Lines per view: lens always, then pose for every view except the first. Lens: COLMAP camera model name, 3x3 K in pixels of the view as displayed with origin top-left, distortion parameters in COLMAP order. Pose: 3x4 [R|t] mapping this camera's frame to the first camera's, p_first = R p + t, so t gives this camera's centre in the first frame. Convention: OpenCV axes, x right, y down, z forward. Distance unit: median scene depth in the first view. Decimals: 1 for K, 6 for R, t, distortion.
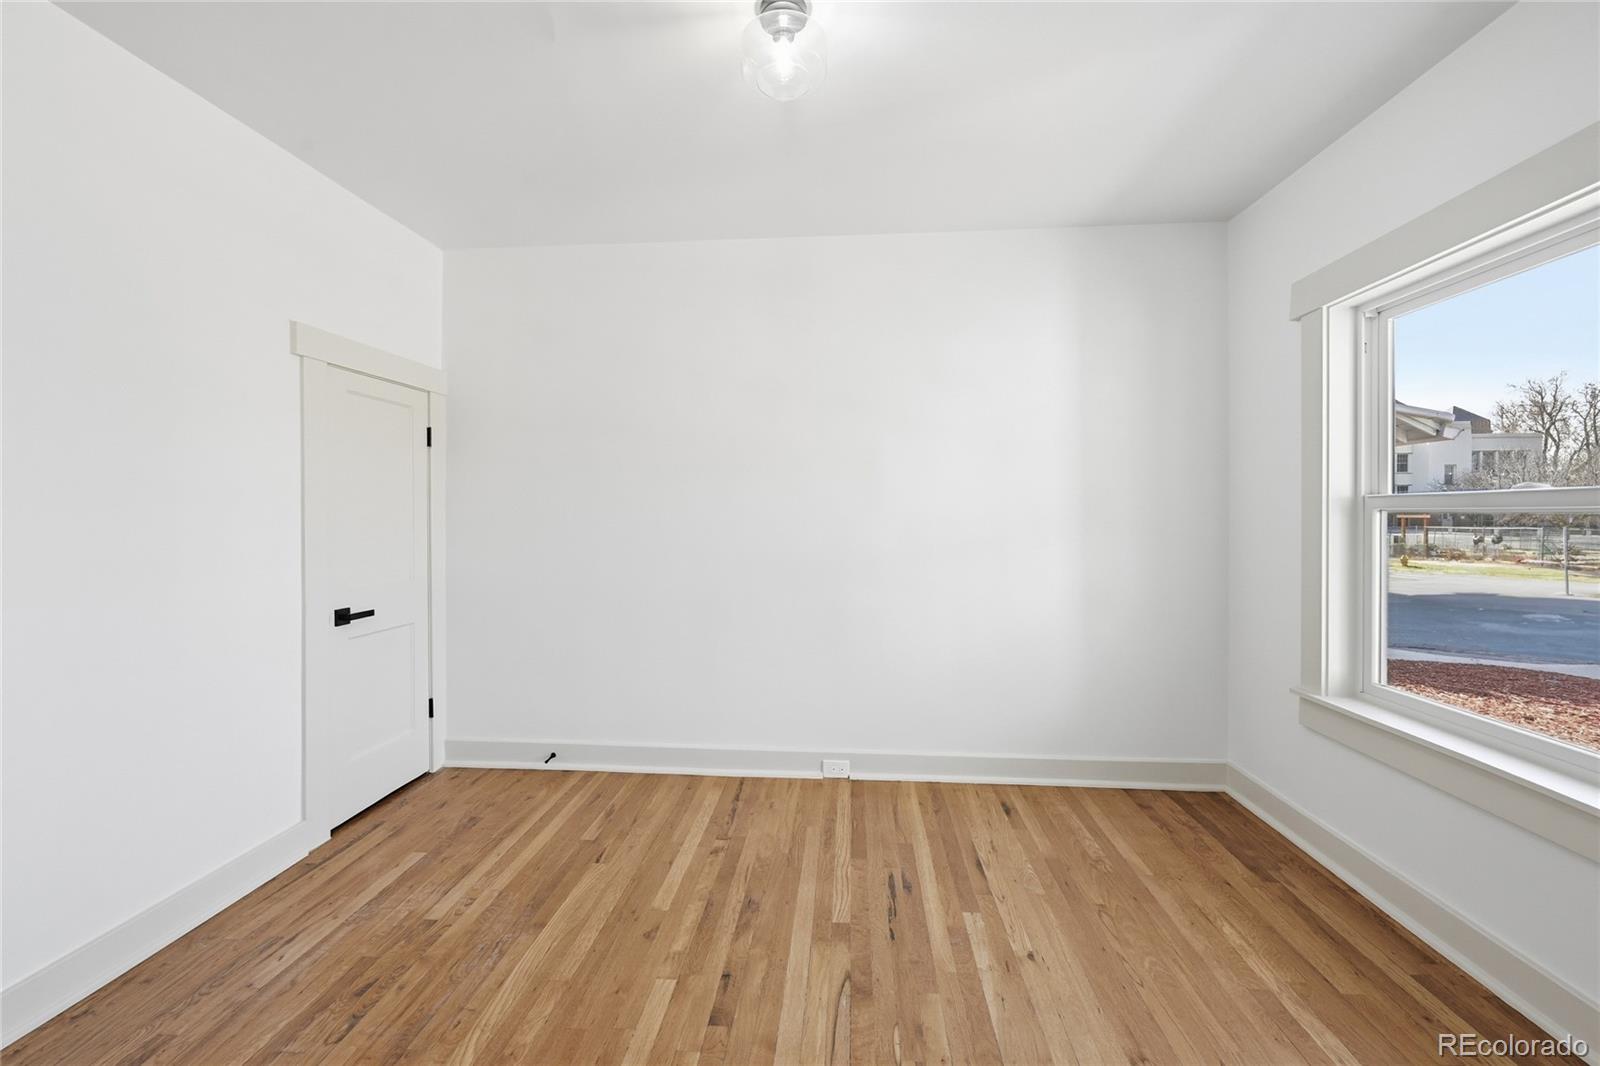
lens RADIAL K [[635.0, 0, 798.6], [0, 635.0, 519.5], [0, 0, 1]] dist [-0.001628, 0.000237]
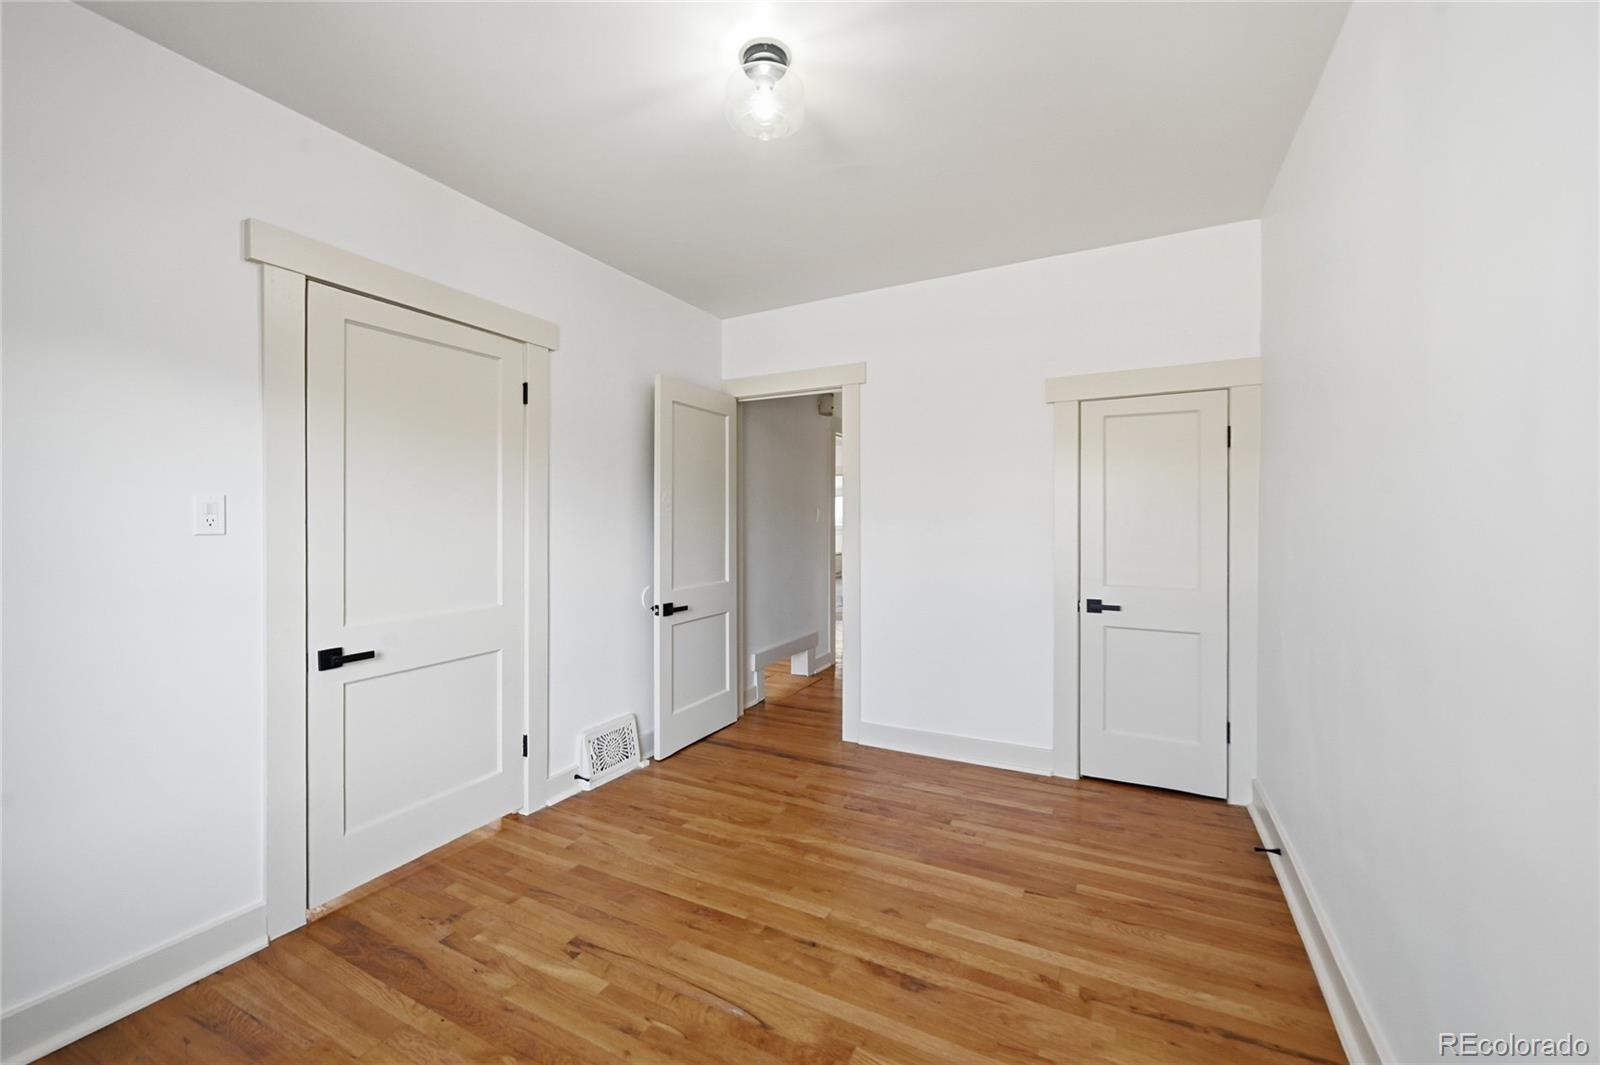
lens RADIAL K [[636.2, 0, 800.1], [0, 636.2, 527.4], [0, 0, 1]] dist [0.000276, -0.000149]
pose [[-0.383154, 0.012598, -0.923599, 0.691363], [-0.005345, 0.999860, 0.015855, -0.015031], [0.923669, 0.011012, -0.383033, 1.067094]]
